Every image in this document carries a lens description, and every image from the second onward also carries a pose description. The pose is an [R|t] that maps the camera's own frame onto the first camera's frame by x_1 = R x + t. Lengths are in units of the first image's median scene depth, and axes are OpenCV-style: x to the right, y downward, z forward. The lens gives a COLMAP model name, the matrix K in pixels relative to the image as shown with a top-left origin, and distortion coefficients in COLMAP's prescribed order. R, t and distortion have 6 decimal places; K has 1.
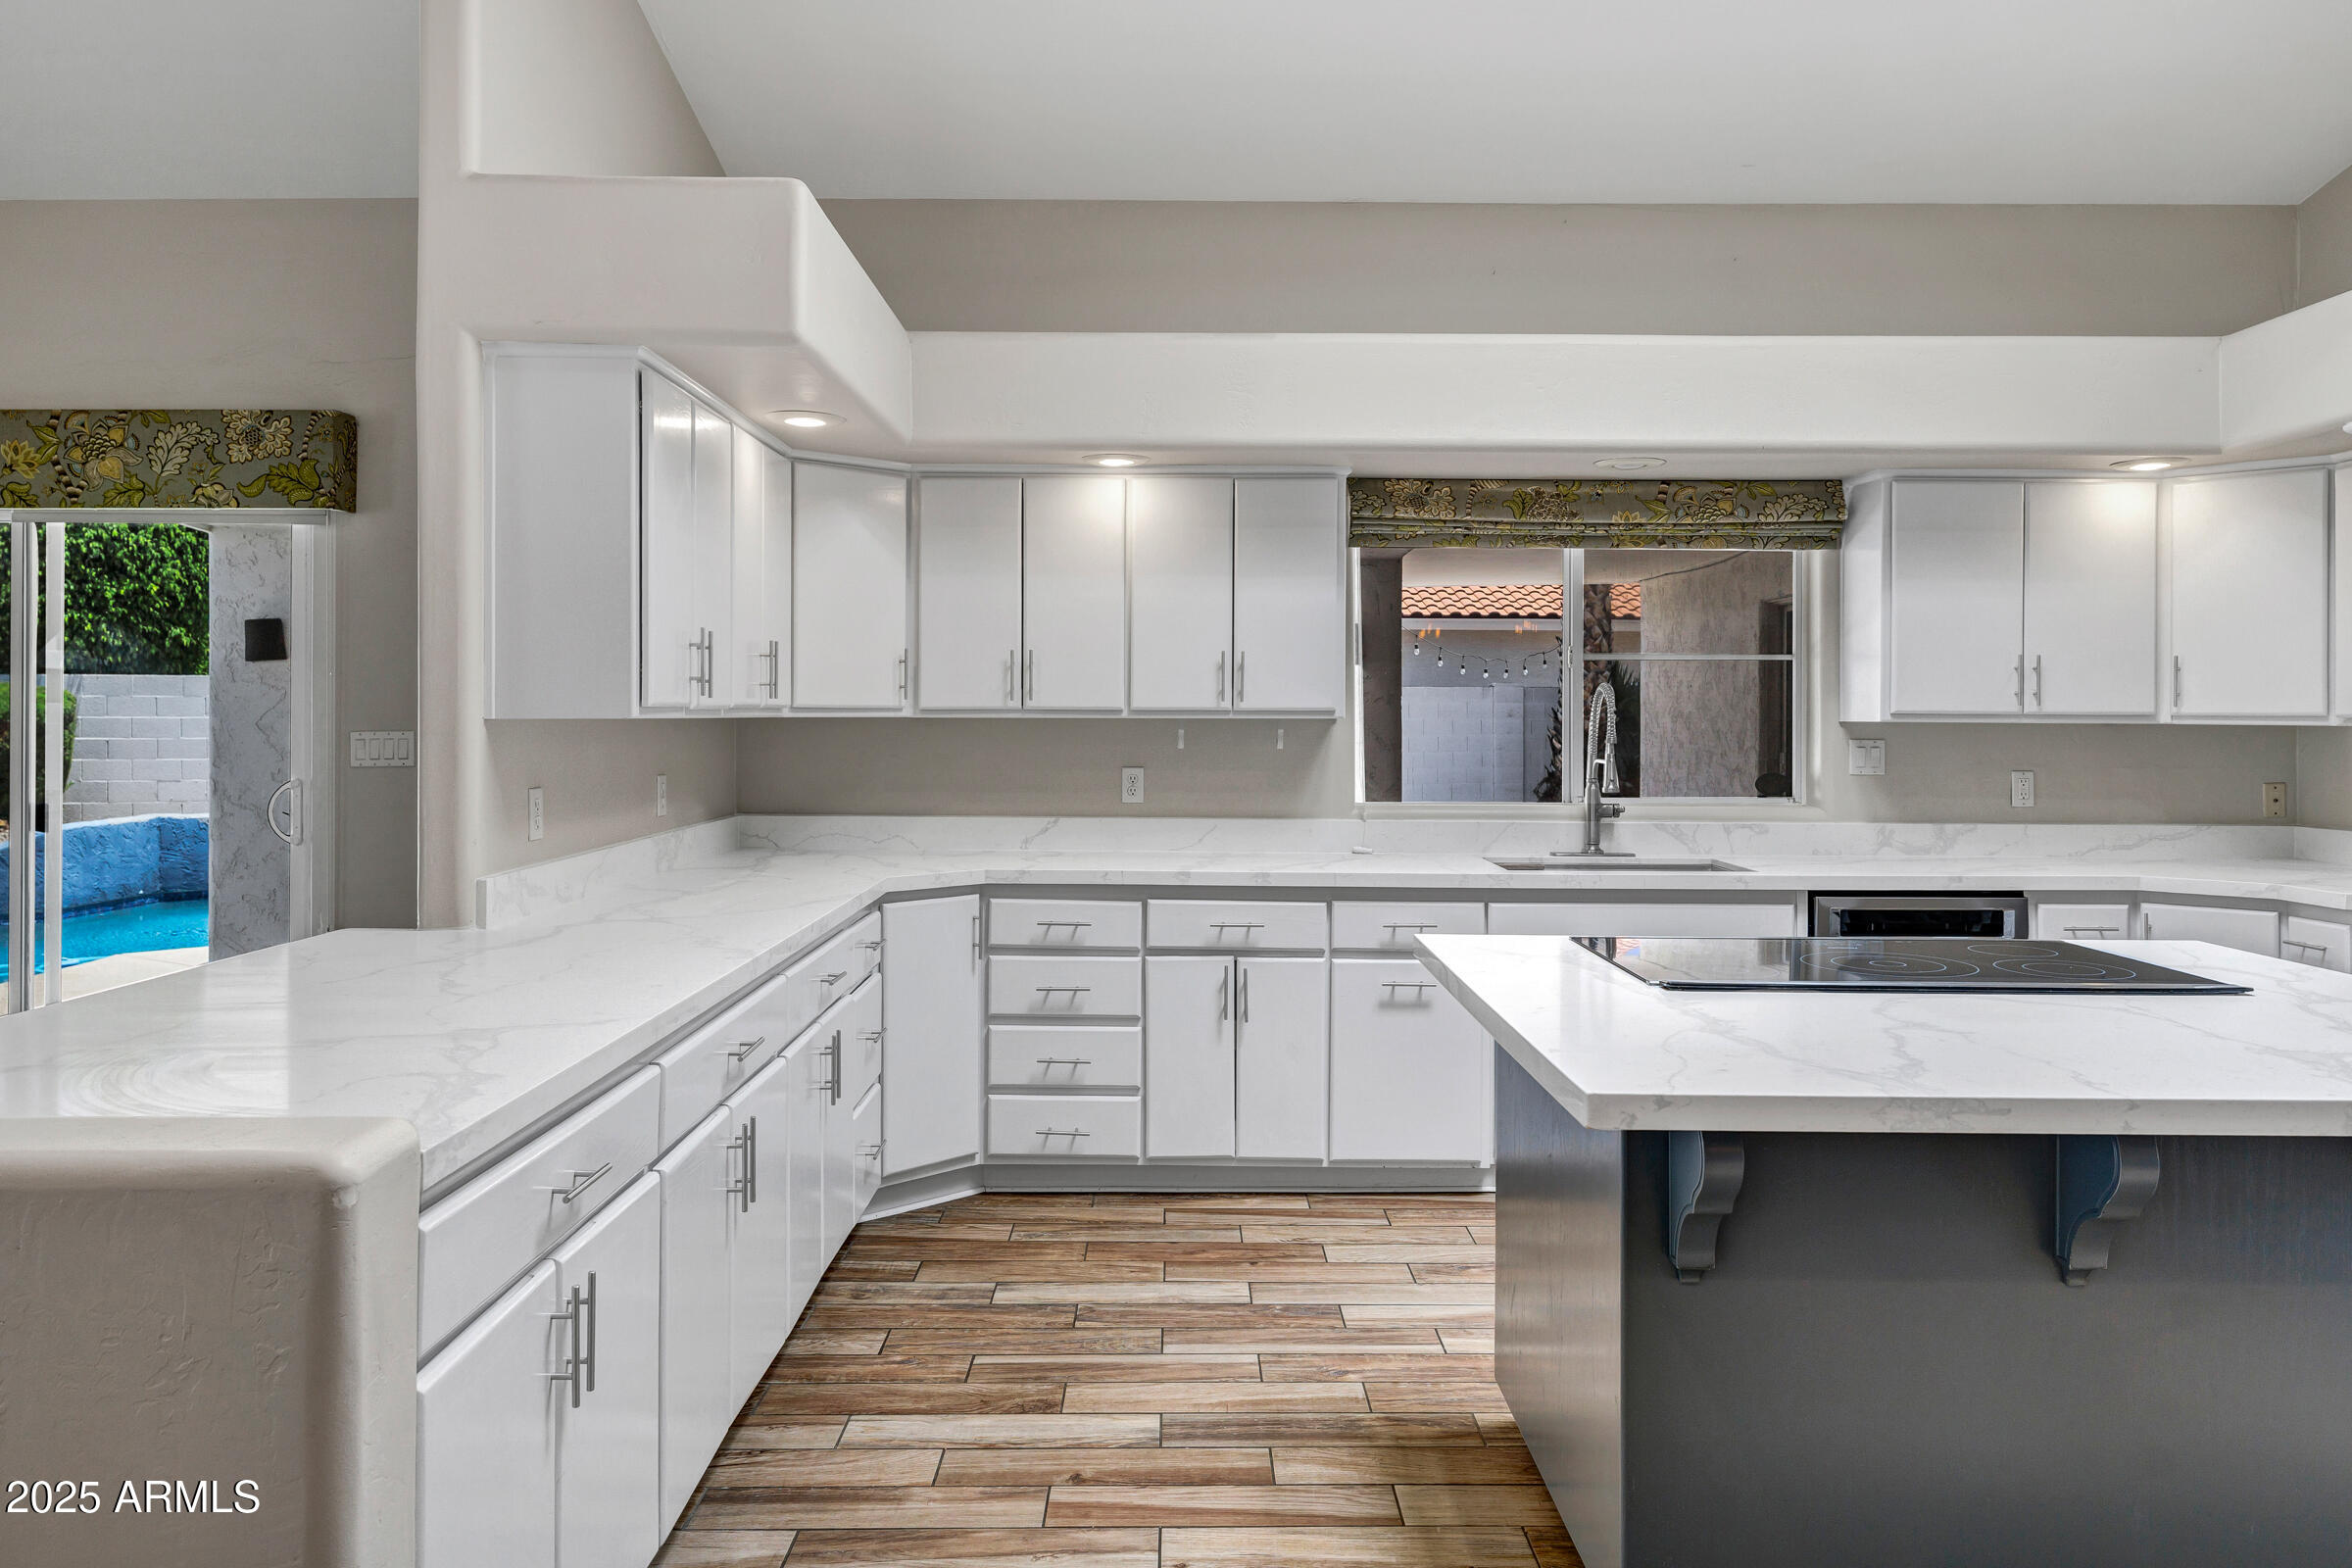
lens RADIAL K [[1525.7, 0, 1173.5], [0, 1525.7, 716.7], [0, 0, 1]] dist [0.004427, 0.002198]
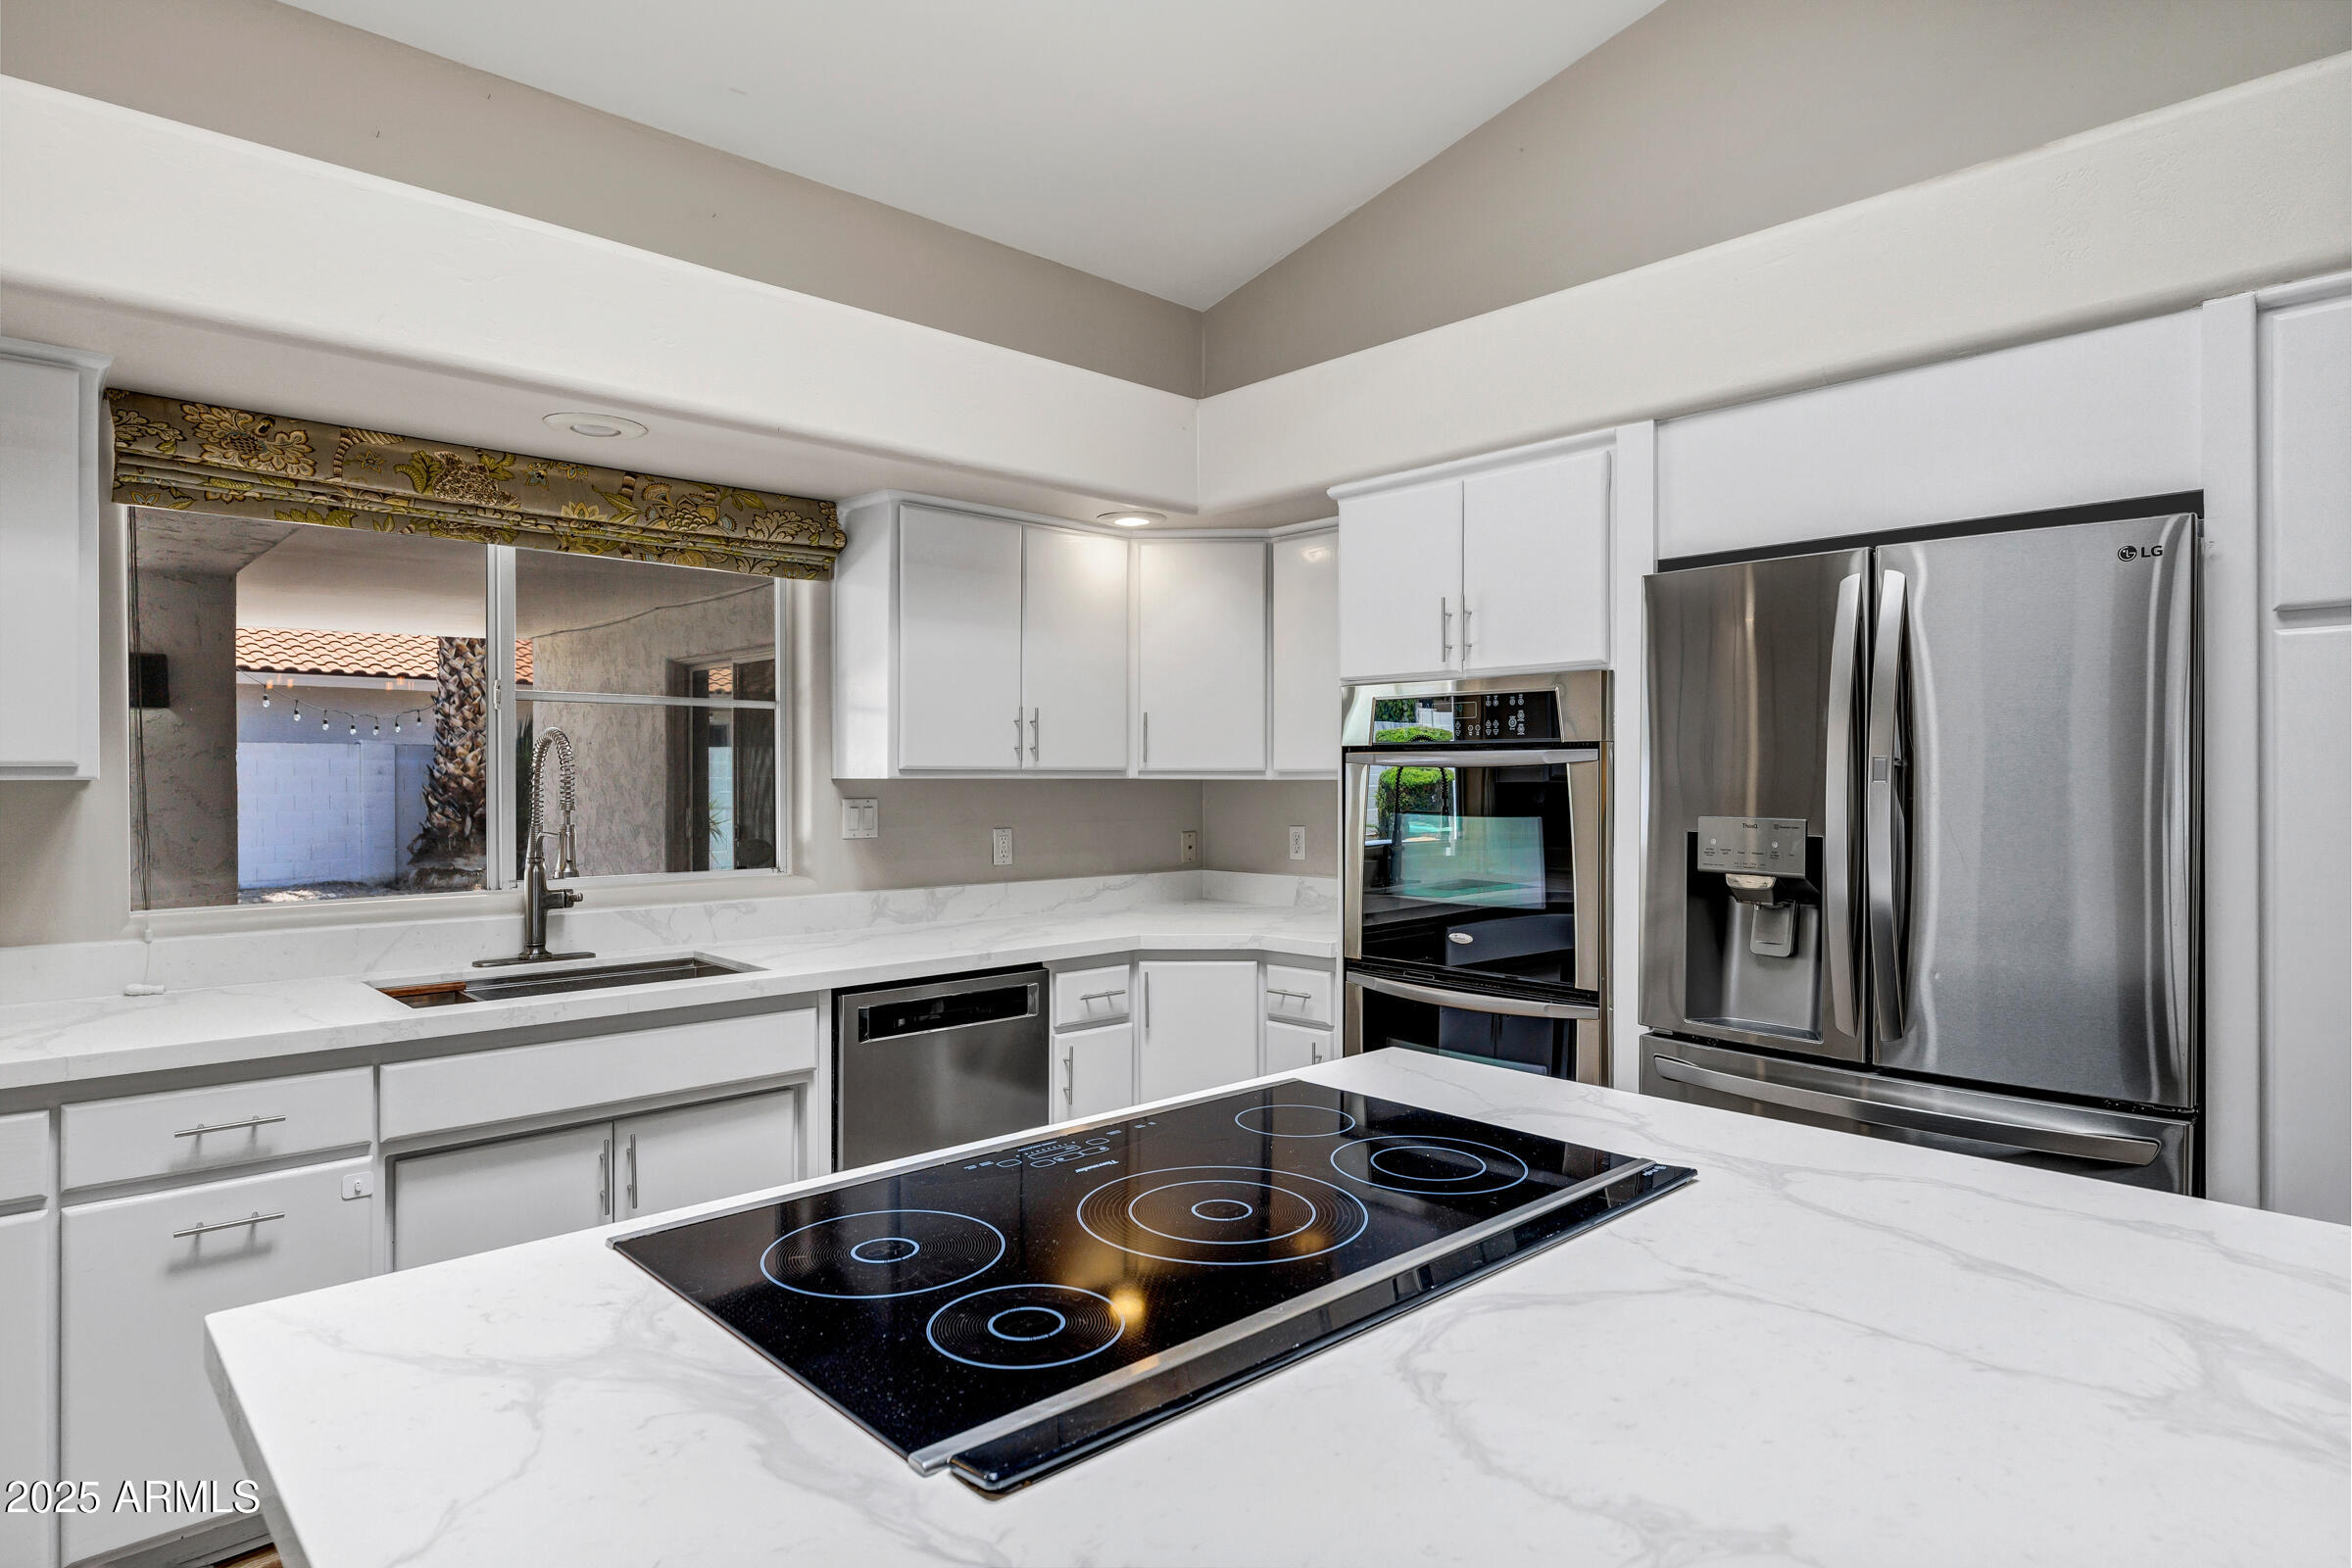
lens RADIAL K [[1294.7, 0, 1066.6], [0, 1294.7, 777.2], [0, 0, 1]] dist [0.000095, -0.000031]
pose [[0.752659, -0.006035, 0.658382, 0.053770], [0.003199, 0.999980, 0.005509, -0.001323], [-0.658402, -0.002040, 0.752663, 0.365053]]
